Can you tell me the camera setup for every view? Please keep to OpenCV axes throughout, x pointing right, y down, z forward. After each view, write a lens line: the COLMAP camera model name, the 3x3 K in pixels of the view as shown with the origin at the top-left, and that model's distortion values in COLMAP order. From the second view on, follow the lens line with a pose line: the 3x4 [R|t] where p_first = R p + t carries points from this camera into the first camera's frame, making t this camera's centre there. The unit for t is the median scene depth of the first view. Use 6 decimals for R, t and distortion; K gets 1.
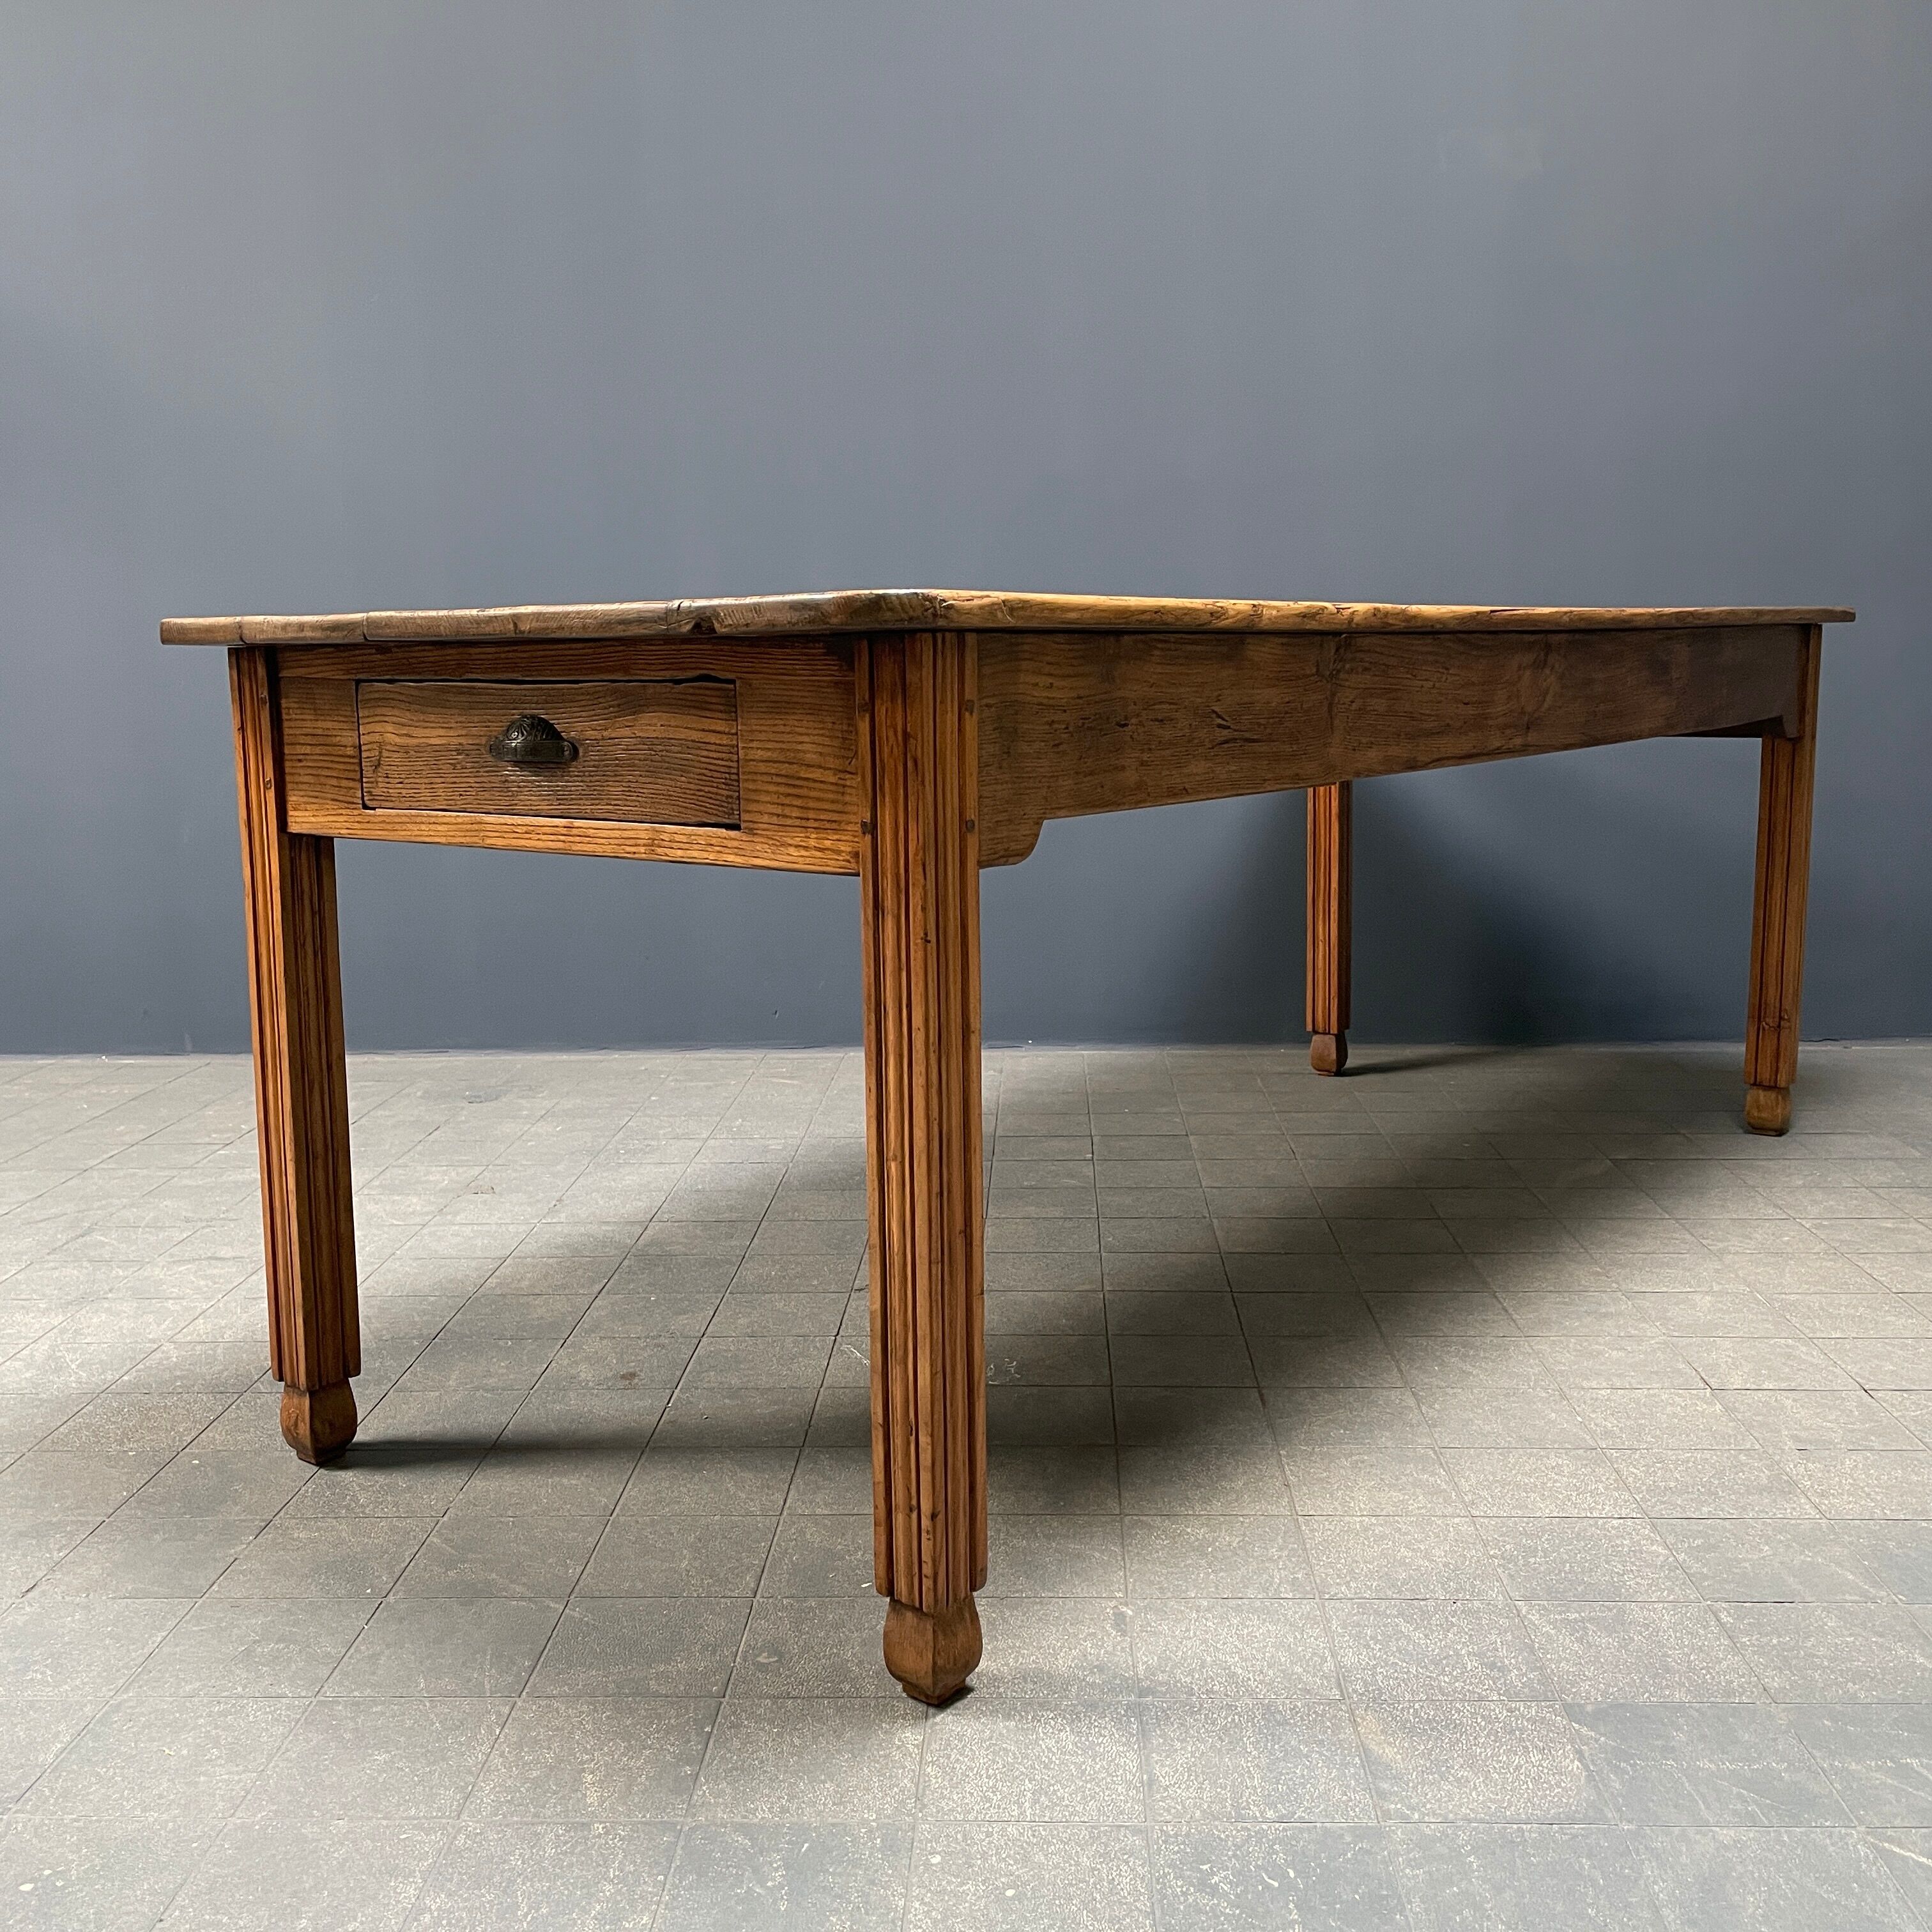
lens RADIAL K [[1957.0, 0, 970.2], [0, 1957.0, 955.2], [0, 0, 1]] dist [0.115058, -0.184043]
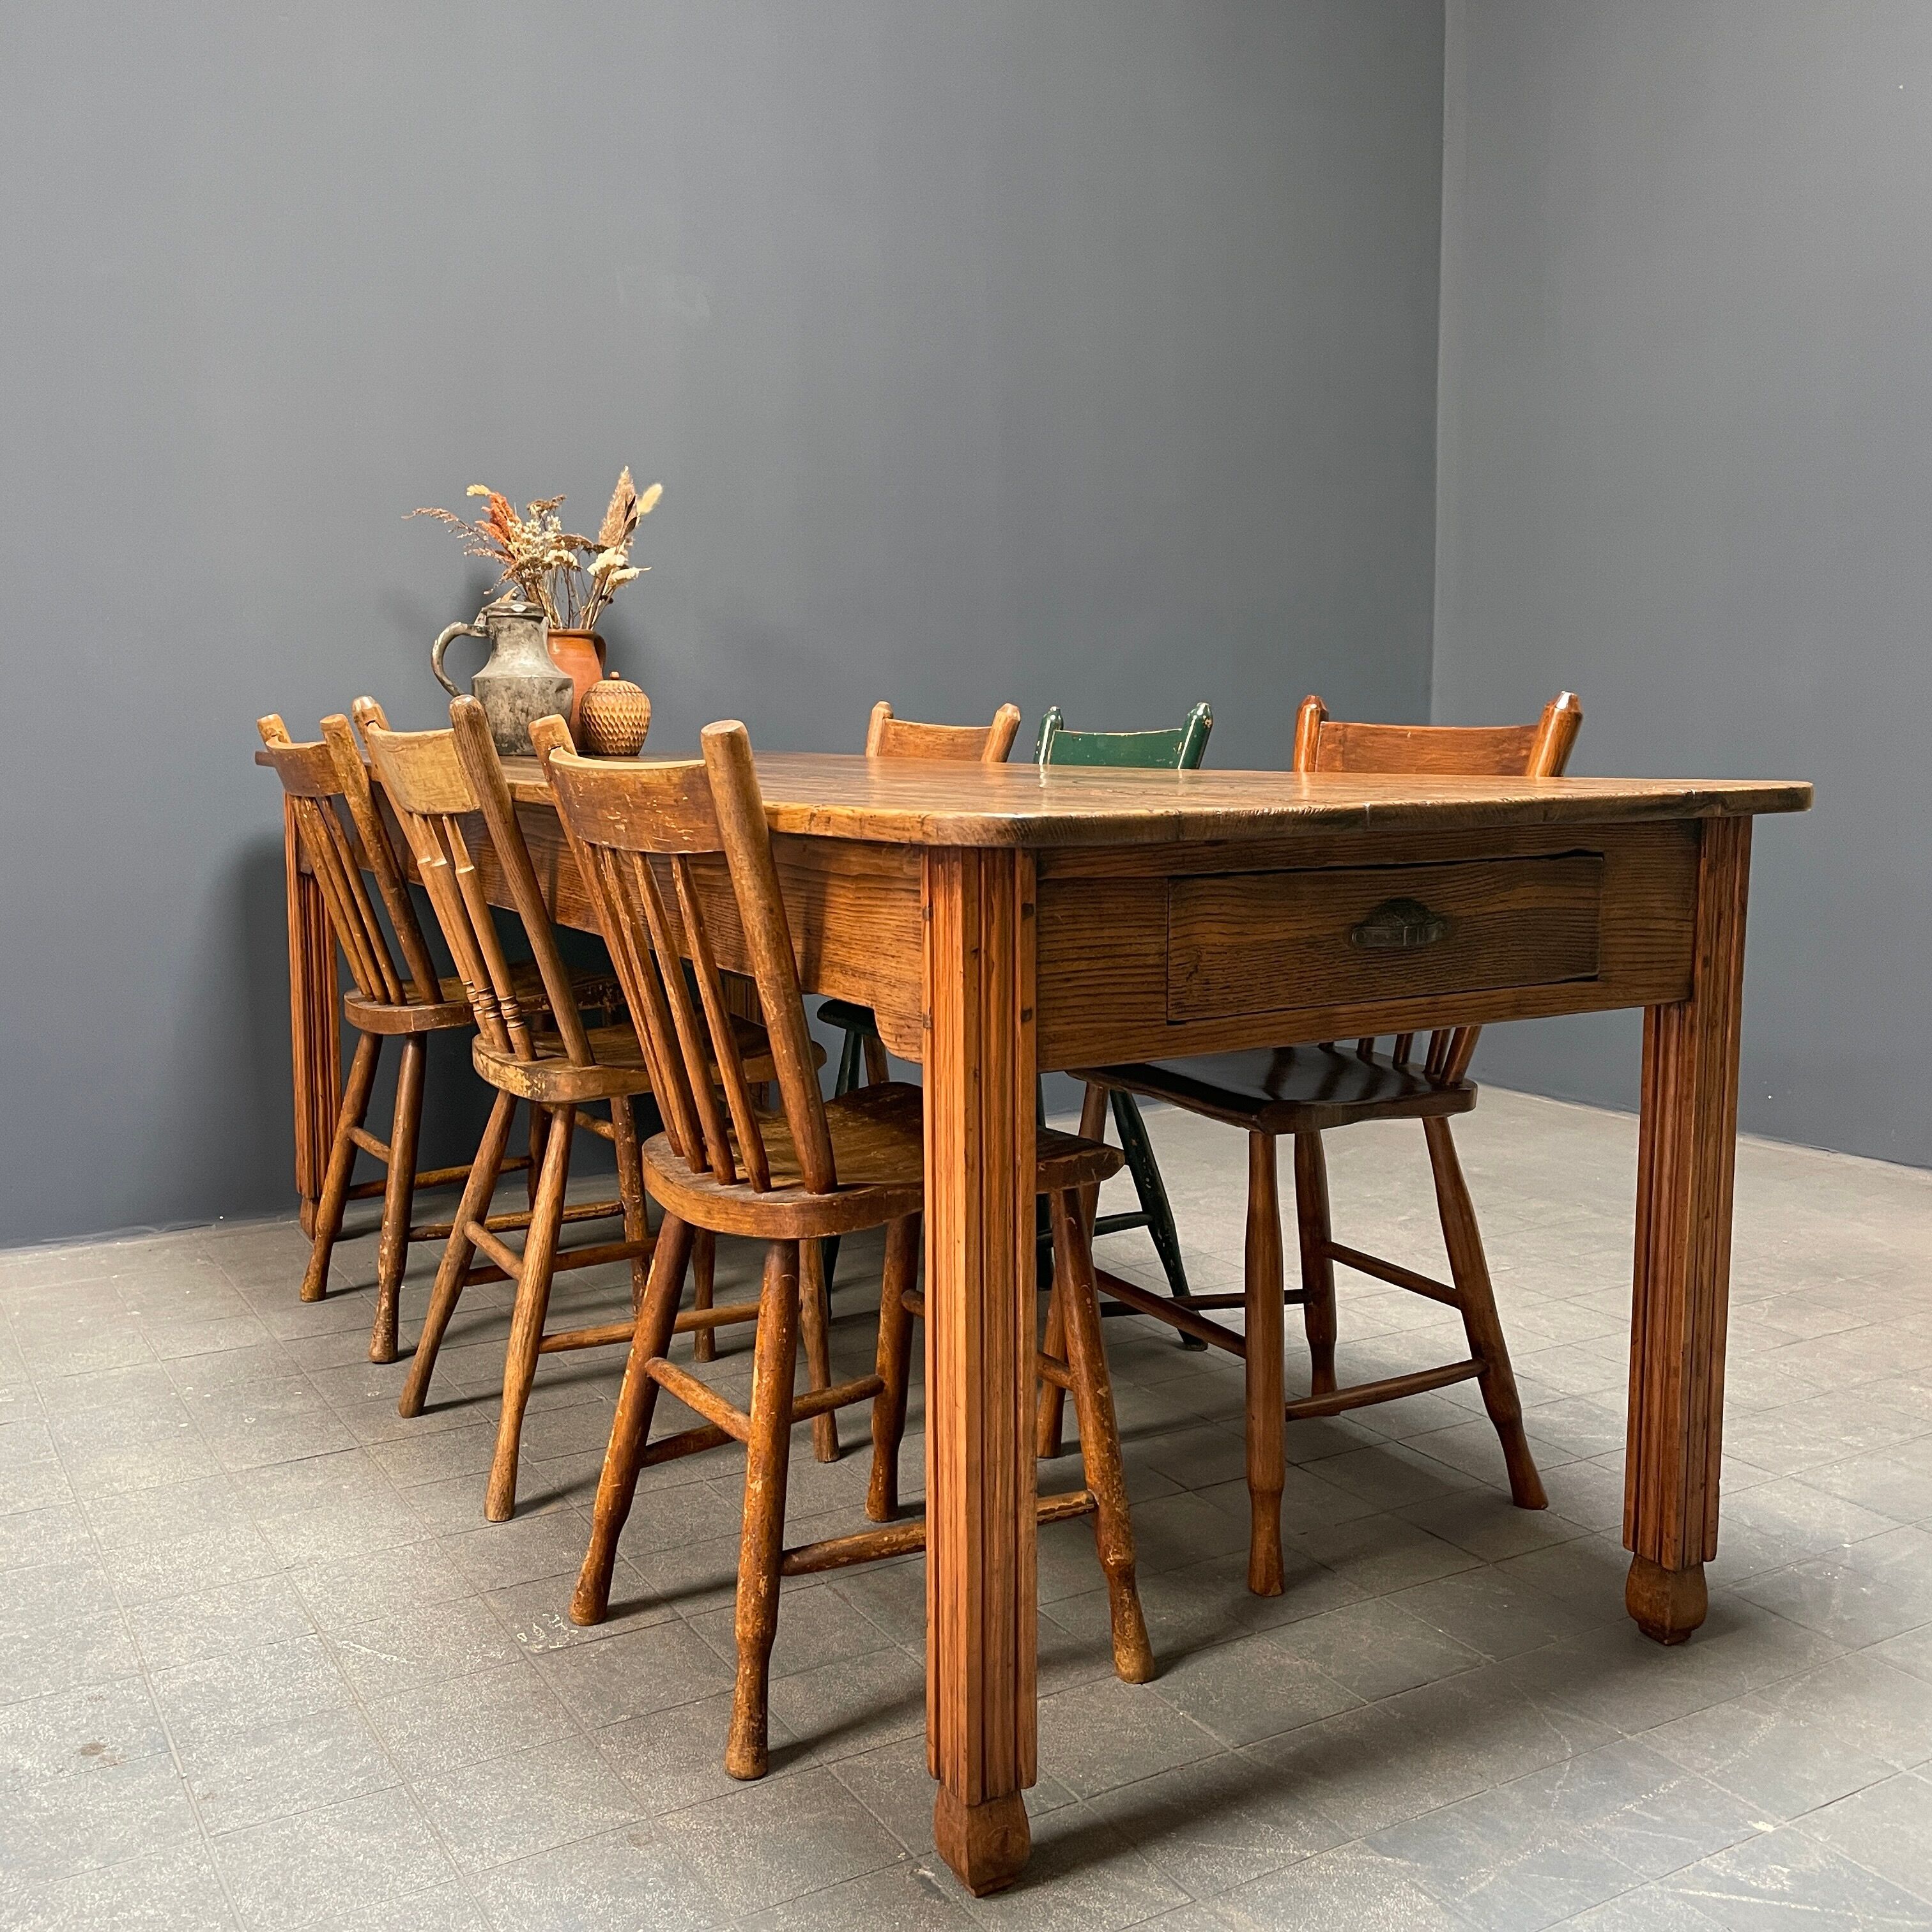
lens RADIAL K [[1957.0, 0, 970.2], [0, 1957.0, 955.2], [0, 0, 1]] dist [0.115058, -0.184043]
pose [[0.358788, -0.098034, 0.928257, -1.248290], [0.137393, 0.989184, 0.051363, -0.176718], [-0.923252, 0.109108, 0.368377, 0.844371]]
